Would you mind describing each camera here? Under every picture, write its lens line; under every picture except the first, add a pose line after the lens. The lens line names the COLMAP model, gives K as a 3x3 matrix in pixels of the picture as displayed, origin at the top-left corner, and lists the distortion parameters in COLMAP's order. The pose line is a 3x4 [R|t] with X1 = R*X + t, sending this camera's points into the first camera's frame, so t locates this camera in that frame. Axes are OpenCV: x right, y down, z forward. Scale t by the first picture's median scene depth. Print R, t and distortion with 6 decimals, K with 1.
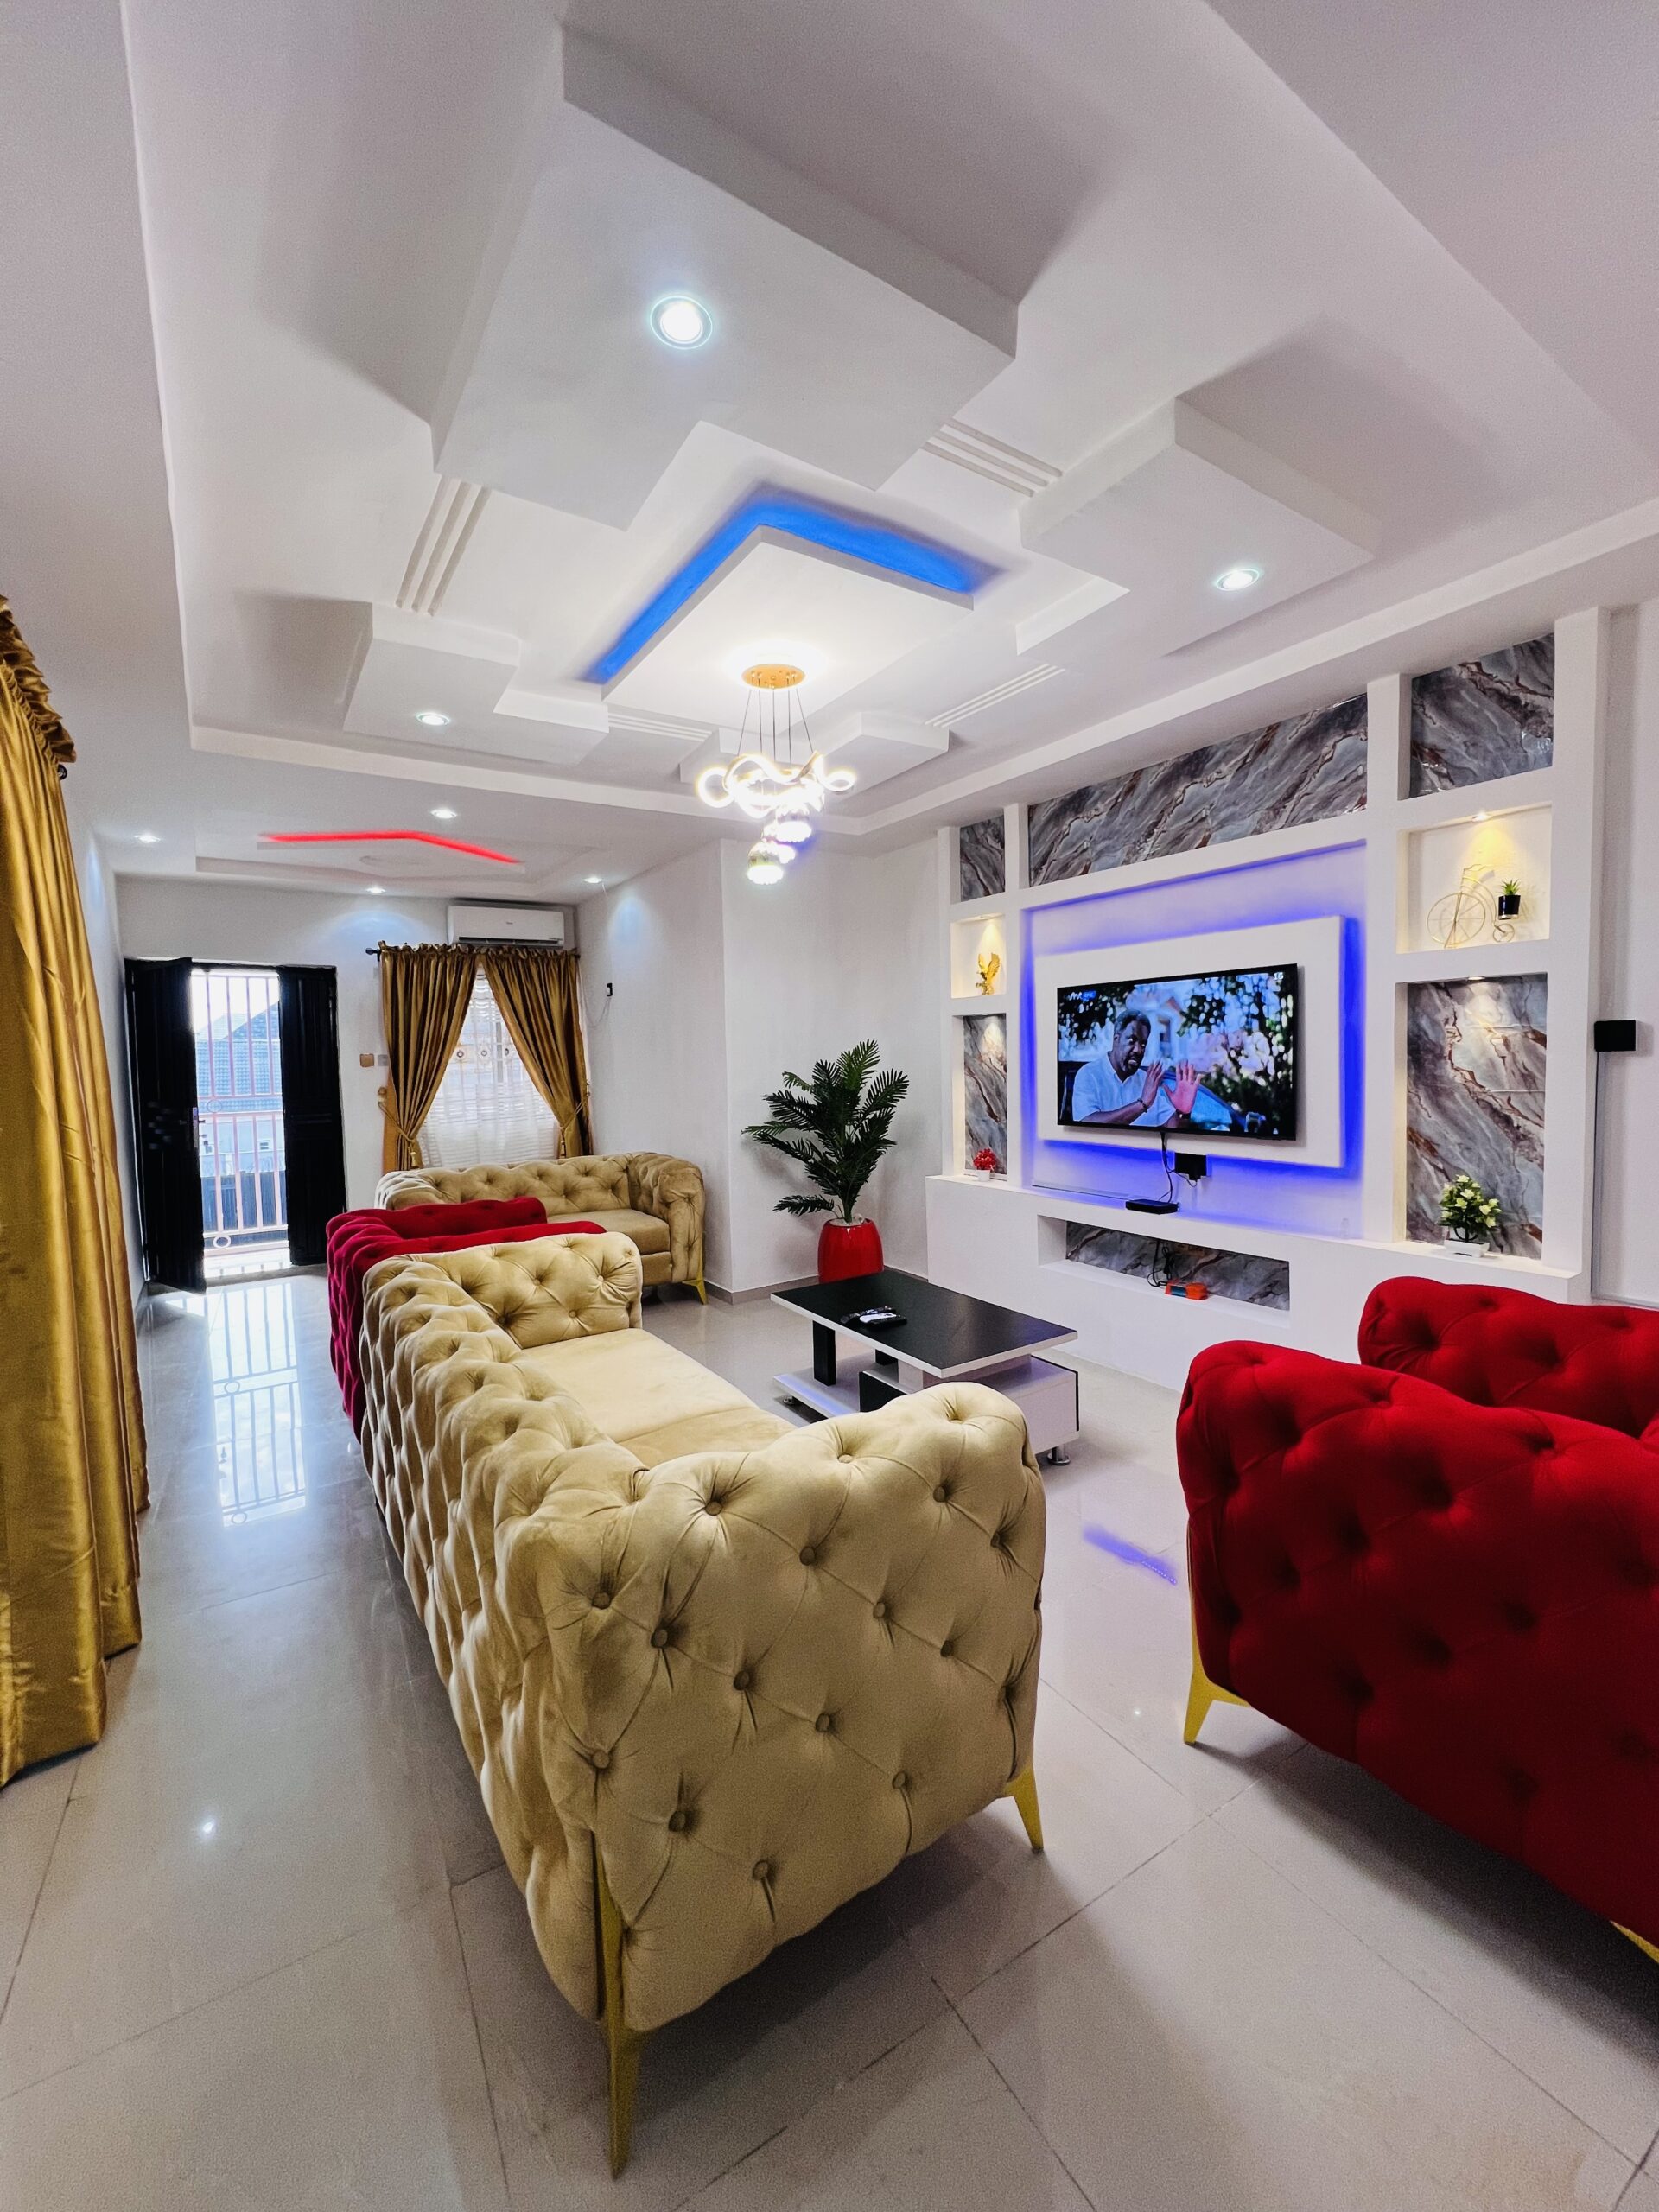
lens RADIAL K [[891.2, 0, 817.3], [0, 891.2, 1117.5], [0, 0, 1]] dist [0.003299, -0.000486]
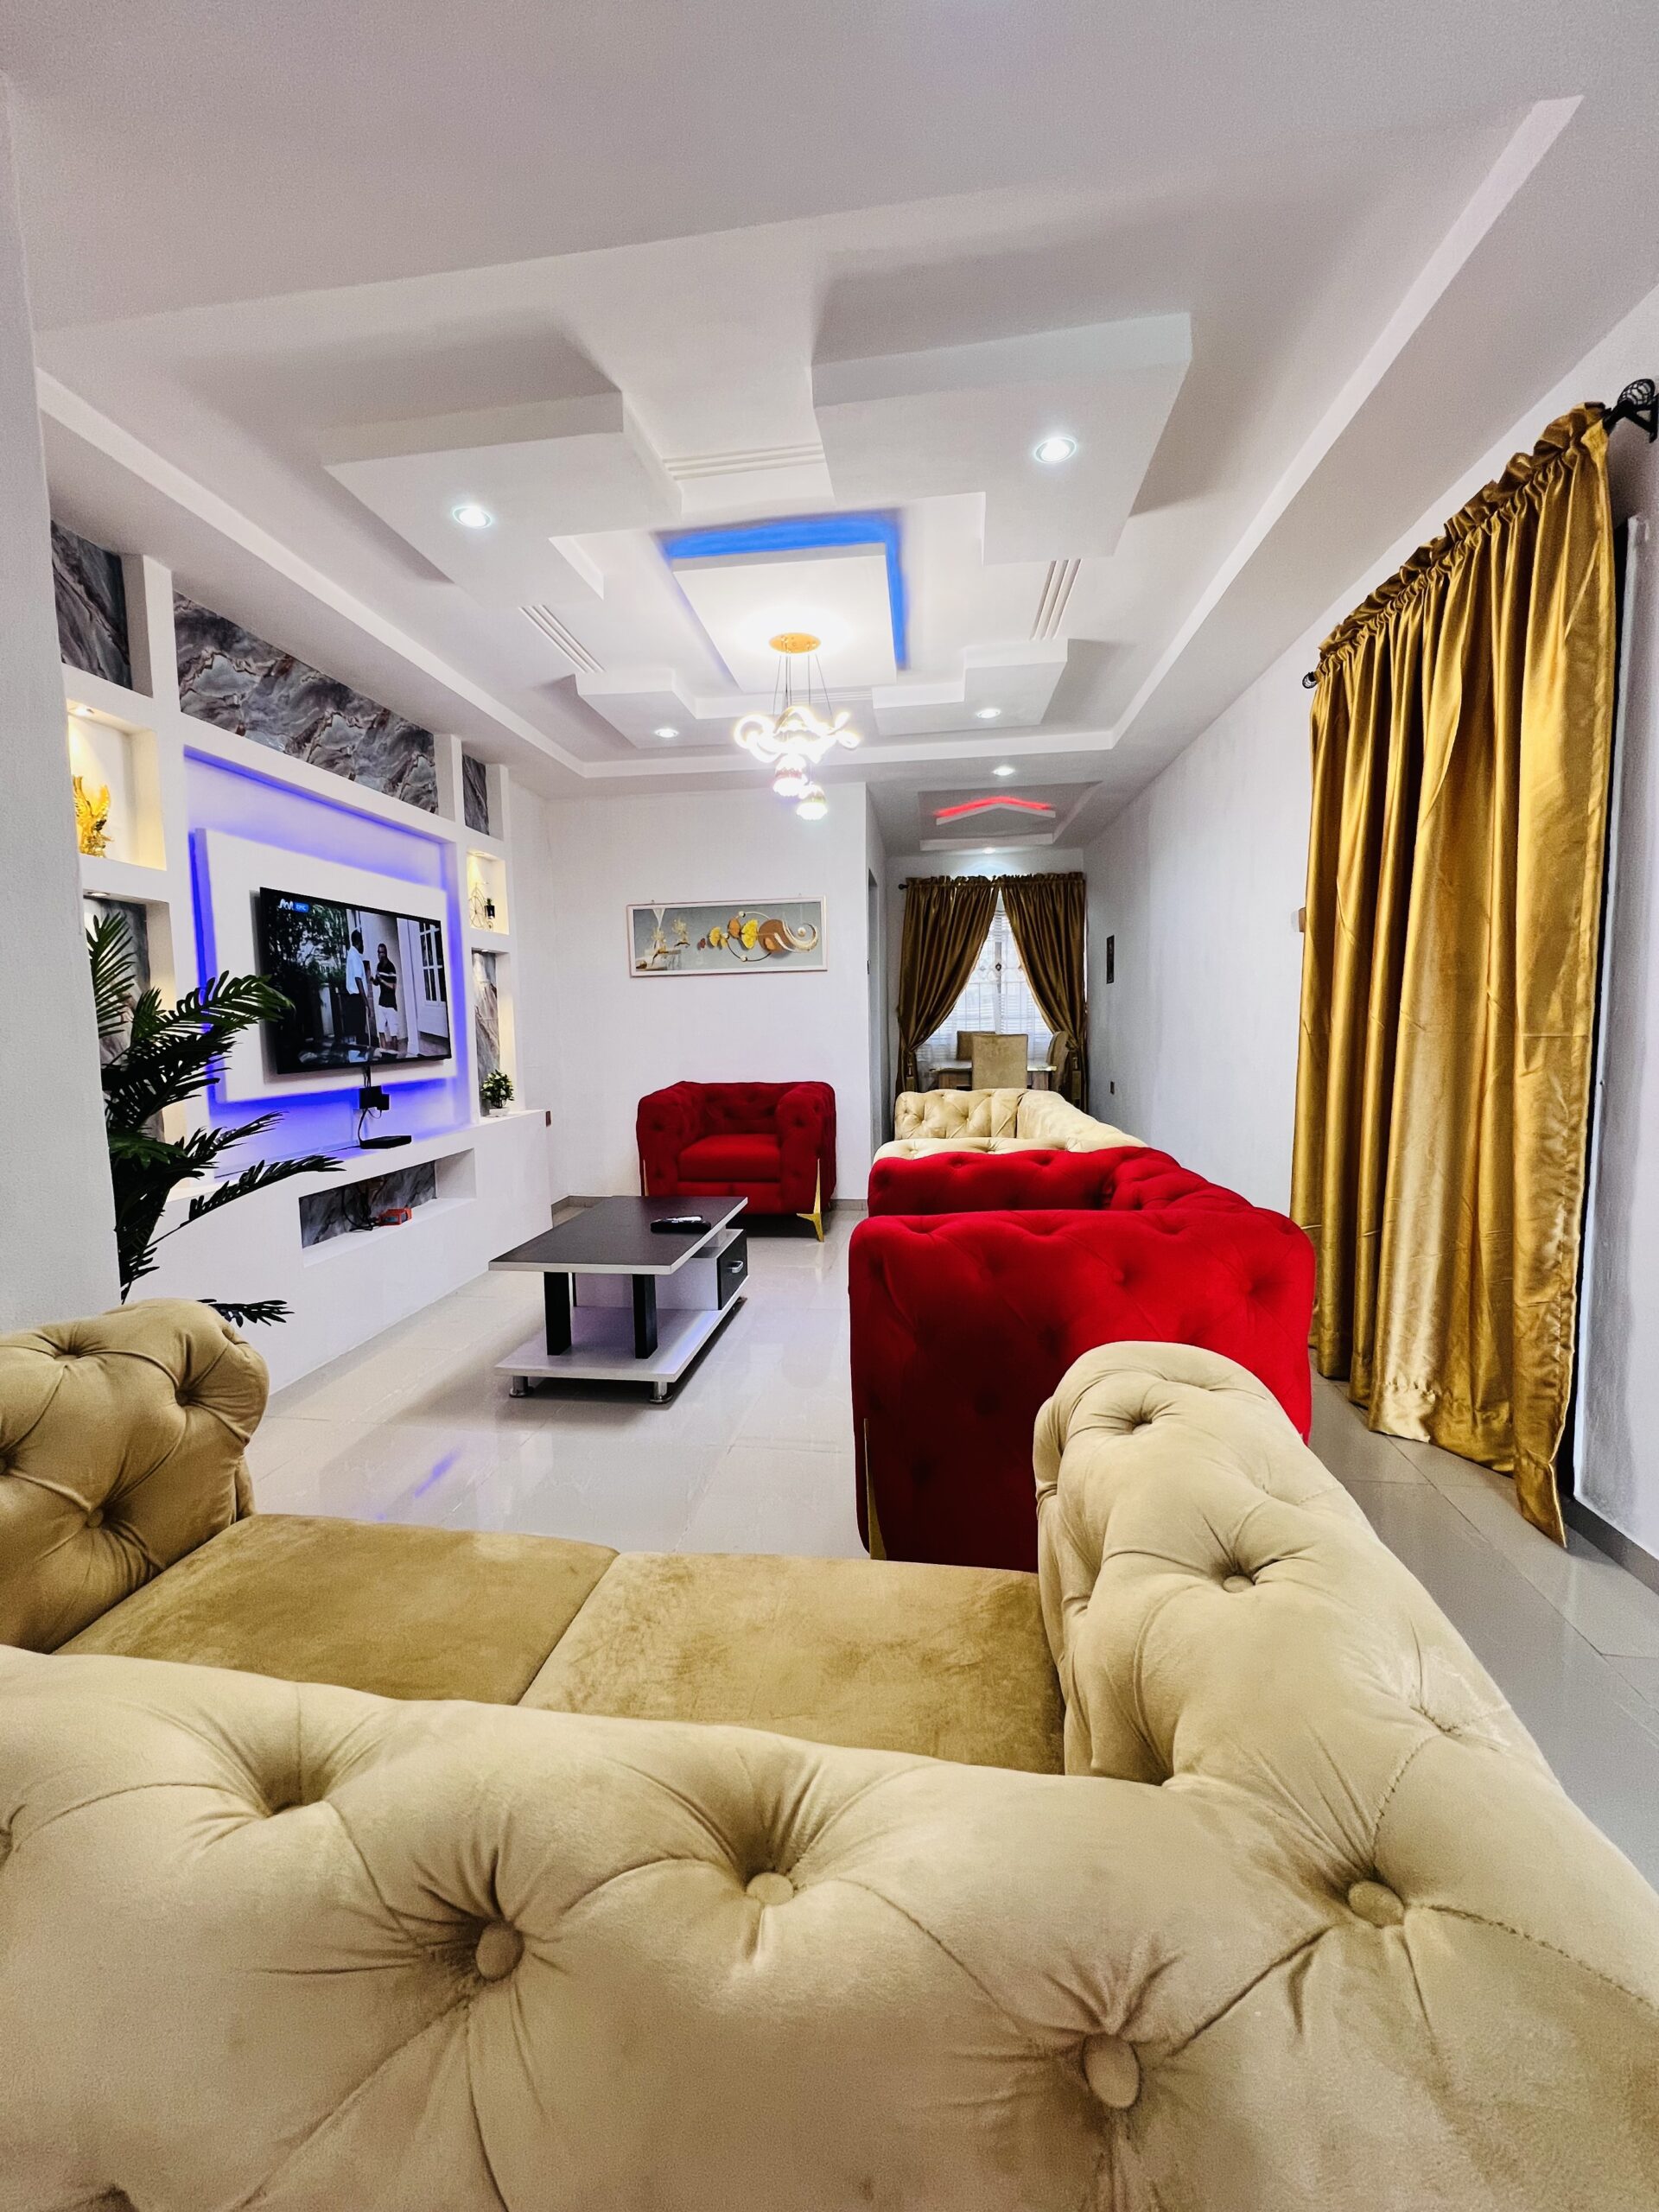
lens RADIAL K [[890.8, 0, 831.4], [0, 890.8, 1107.9], [0, 0, 1]] dist [-0.001991, 0.000626]
pose [[-0.773446, -0.025150, 0.633363, -0.644698], [0.082562, 0.986703, 0.140004, -0.035124], [-0.628462, 0.160578, -0.761085, 1.487479]]
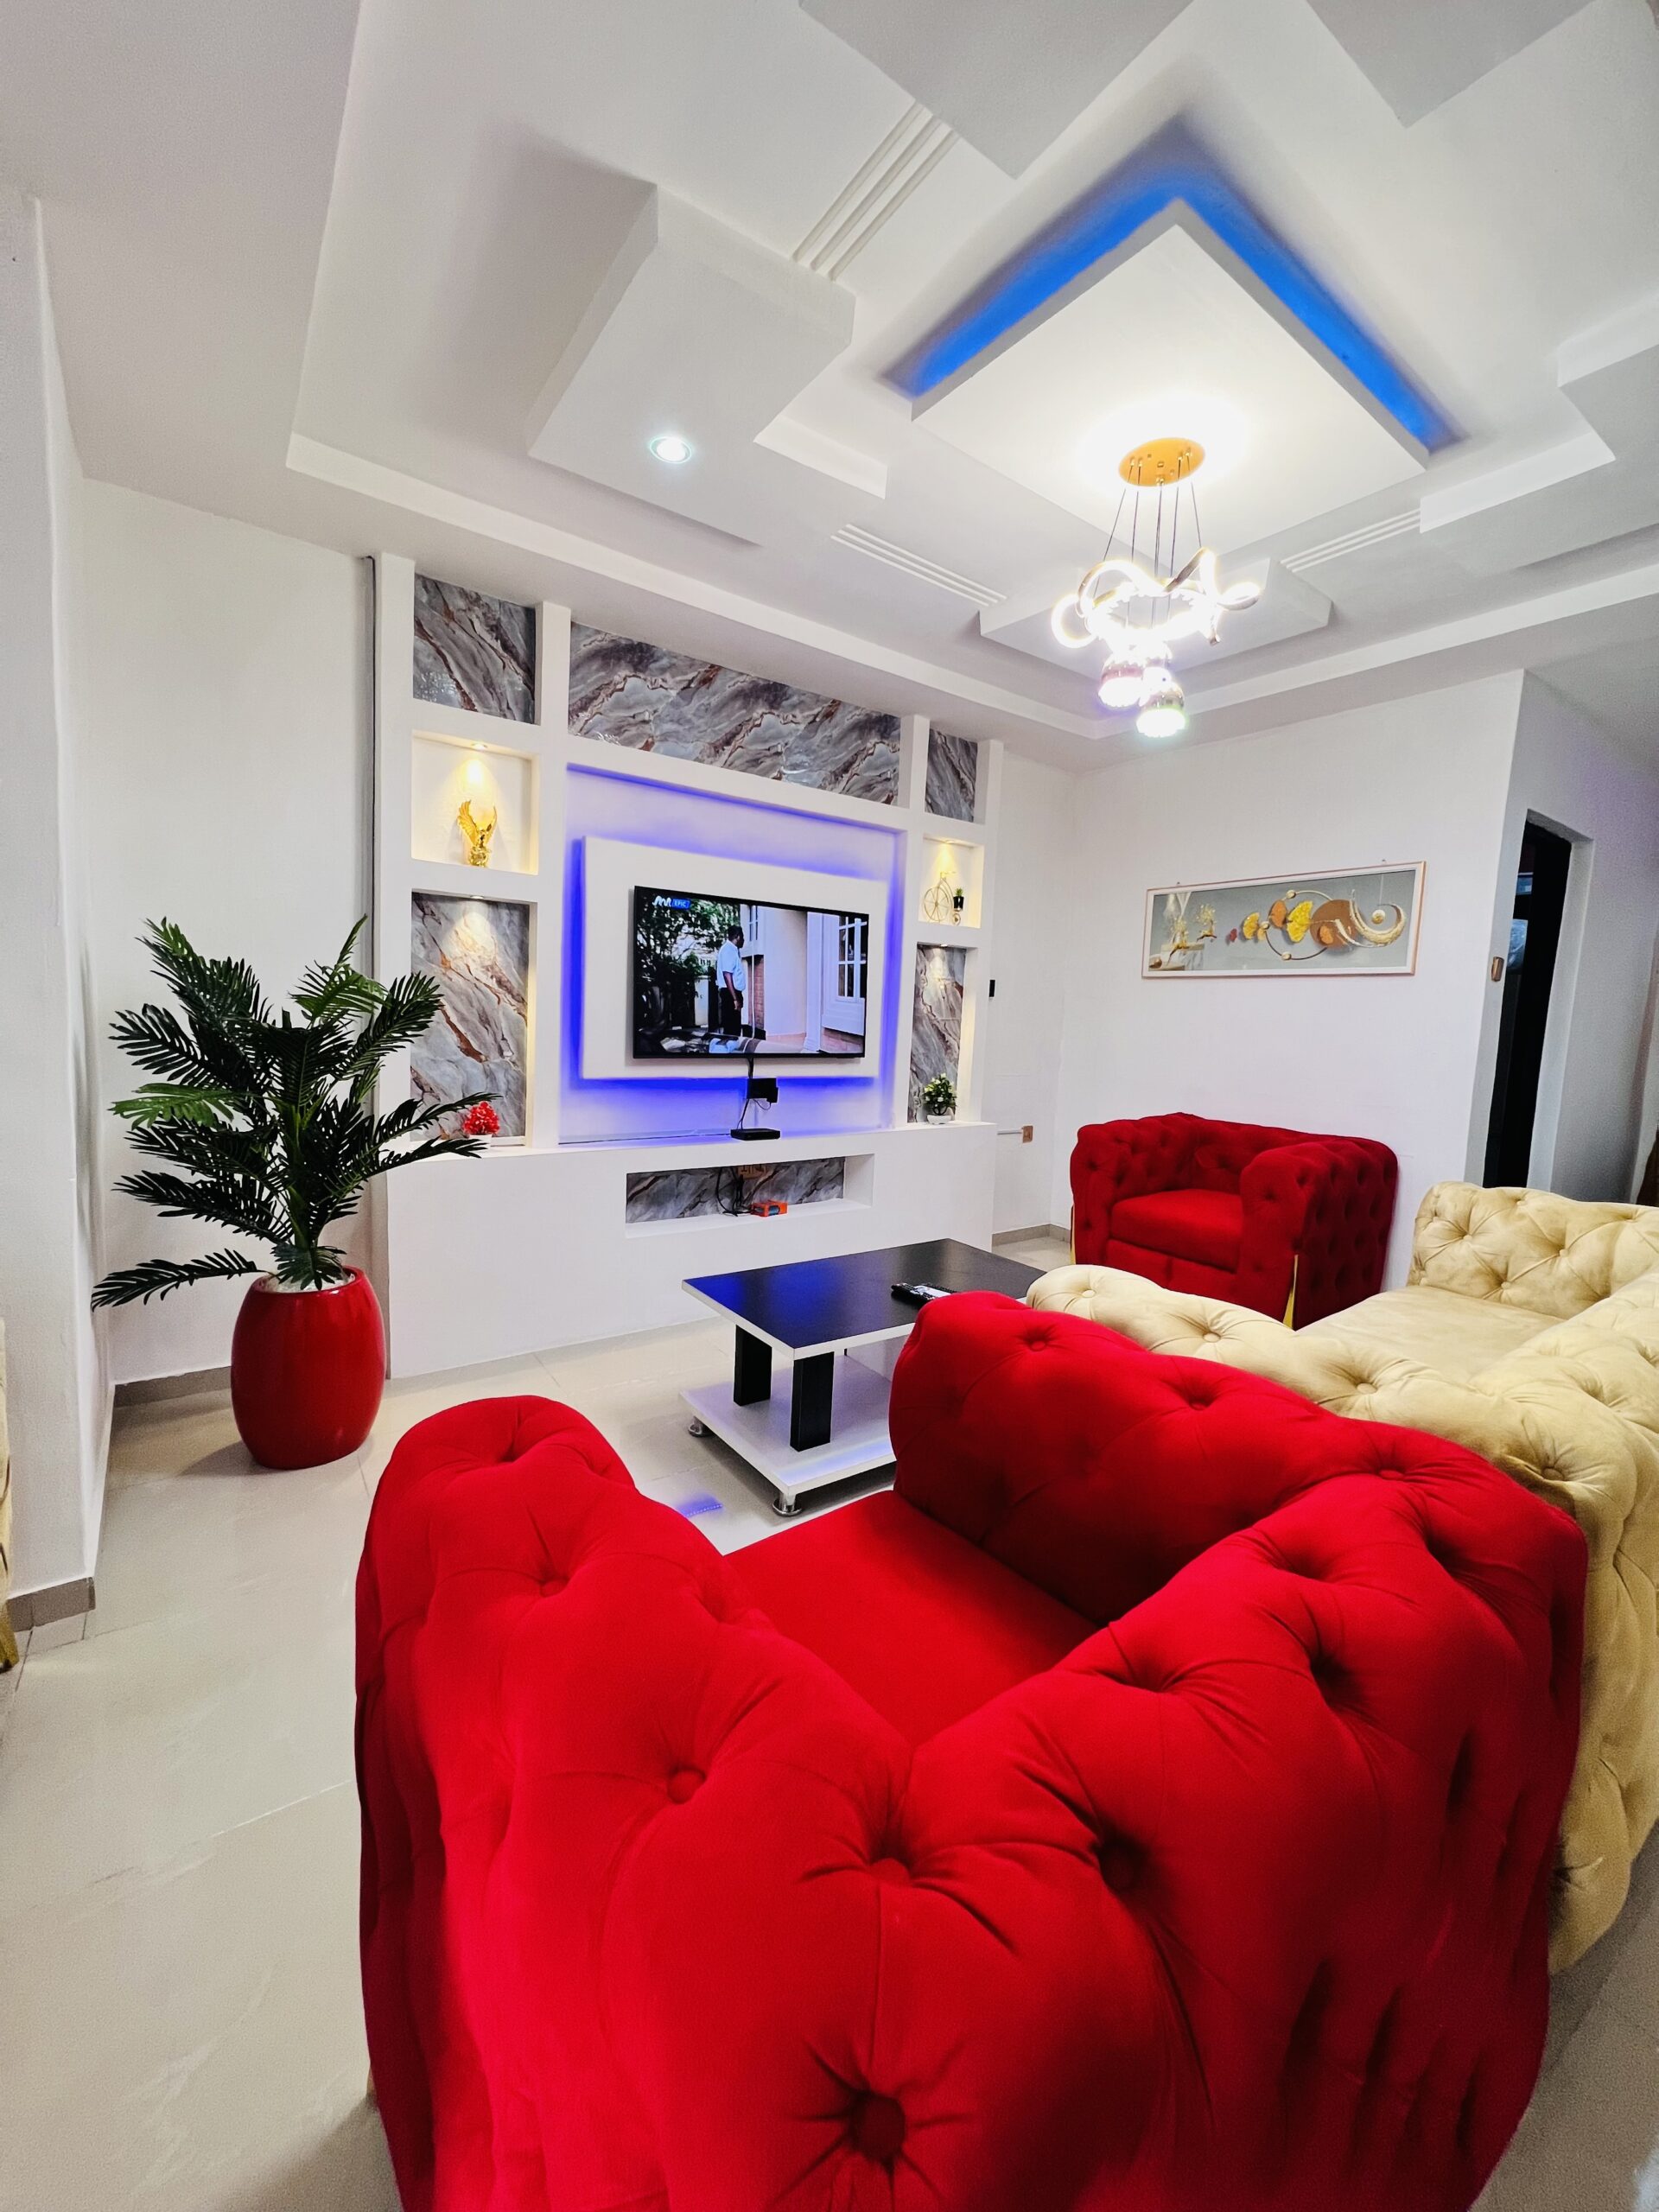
lens RADIAL K [[891.2, 0, 824.3], [0, 891.2, 1106.9], [0, 0, 1]] dist [0.003299, -0.000486]
pose [[-0.060204, -0.088257, 0.994277, -0.634540], [0.030937, 0.995440, 0.090233, -0.017908], [-0.997707, 0.036192, -0.057199, 1.018831]]
